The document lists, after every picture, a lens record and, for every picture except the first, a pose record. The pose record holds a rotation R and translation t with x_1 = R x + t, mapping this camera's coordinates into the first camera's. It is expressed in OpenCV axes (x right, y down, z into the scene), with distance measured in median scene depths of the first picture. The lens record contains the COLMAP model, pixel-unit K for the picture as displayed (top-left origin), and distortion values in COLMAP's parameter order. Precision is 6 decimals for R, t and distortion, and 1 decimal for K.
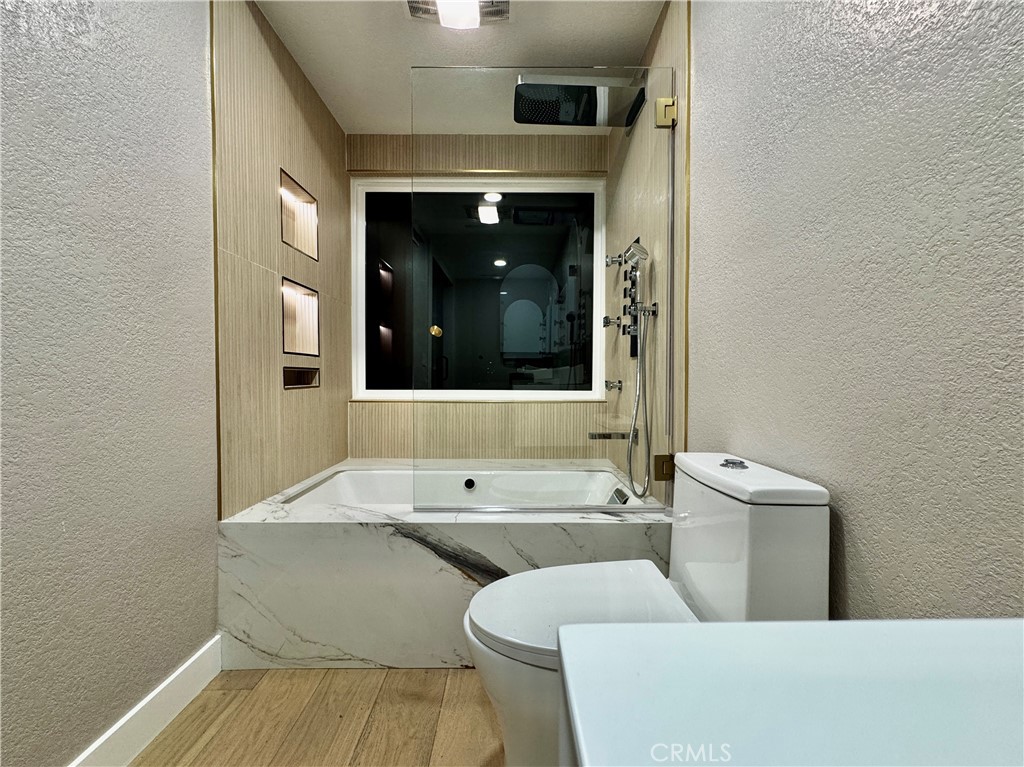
lens RADIAL K [[426.7, 0, 512.0], [0, 426.7, 383.5], [0, 0, 1]] dist [-0.001953, -0.000020]
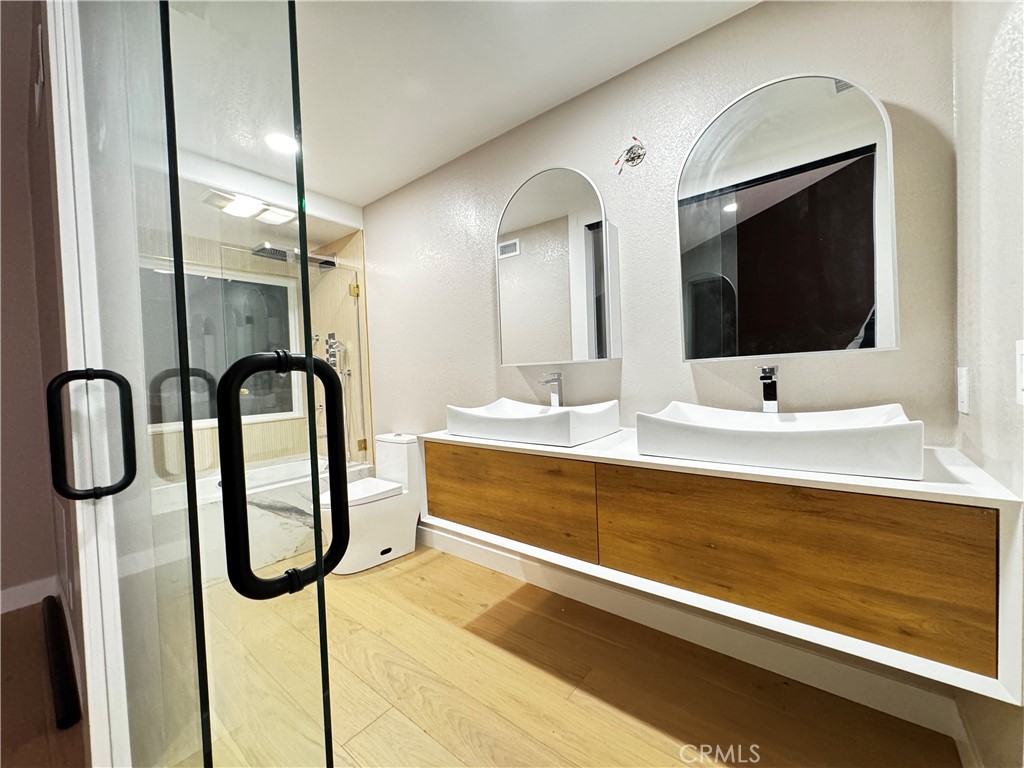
lens RADIAL K [[402.8, 0, 510.9], [0, 402.8, 376.9], [0, 0, 1]] dist [0.000292, 0.000042]
pose [[0.625793, -0.041841, 0.778866, -0.814596], [0.054710, 0.998455, 0.009680, -0.144621], [-0.778068, 0.036554, 0.627116, -0.990740]]
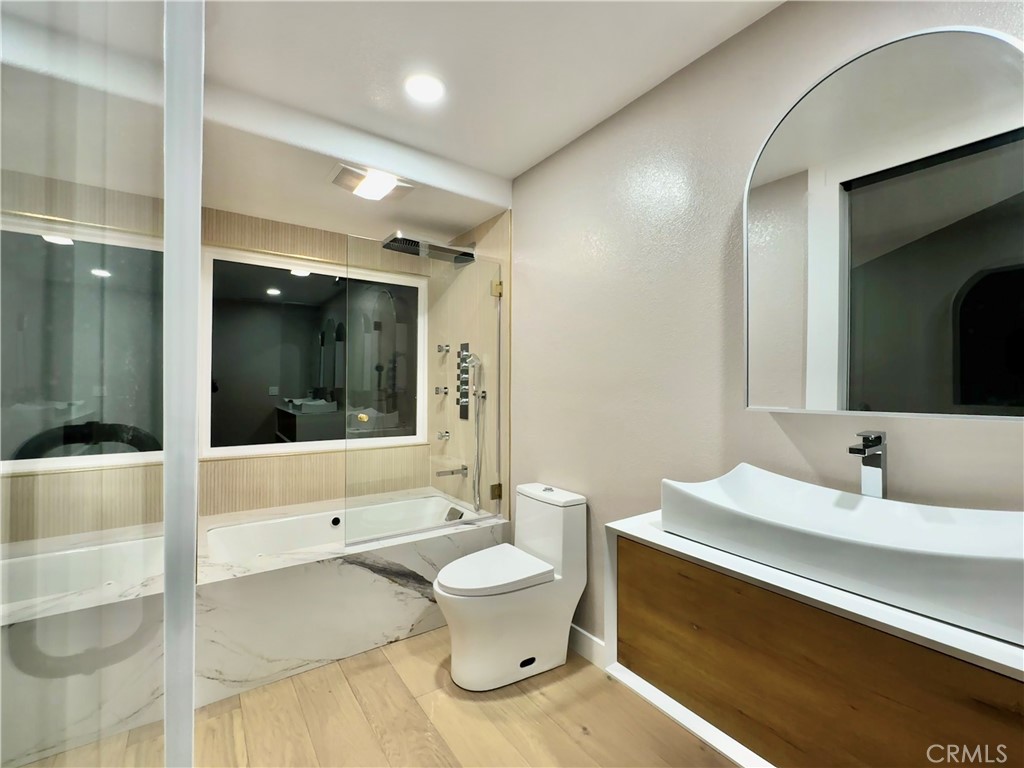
lens RADIAL K [[448.3, 0, 503.3], [0, 448.3, 379.5], [0, 0, 1]] dist [0.000819, 0.000070]
pose [[0.830489, 0.007785, 0.556981, -0.639207], [0.005626, 0.999734, -0.022363, -0.217941], [-0.557007, 0.021706, 0.830224, -0.537924]]
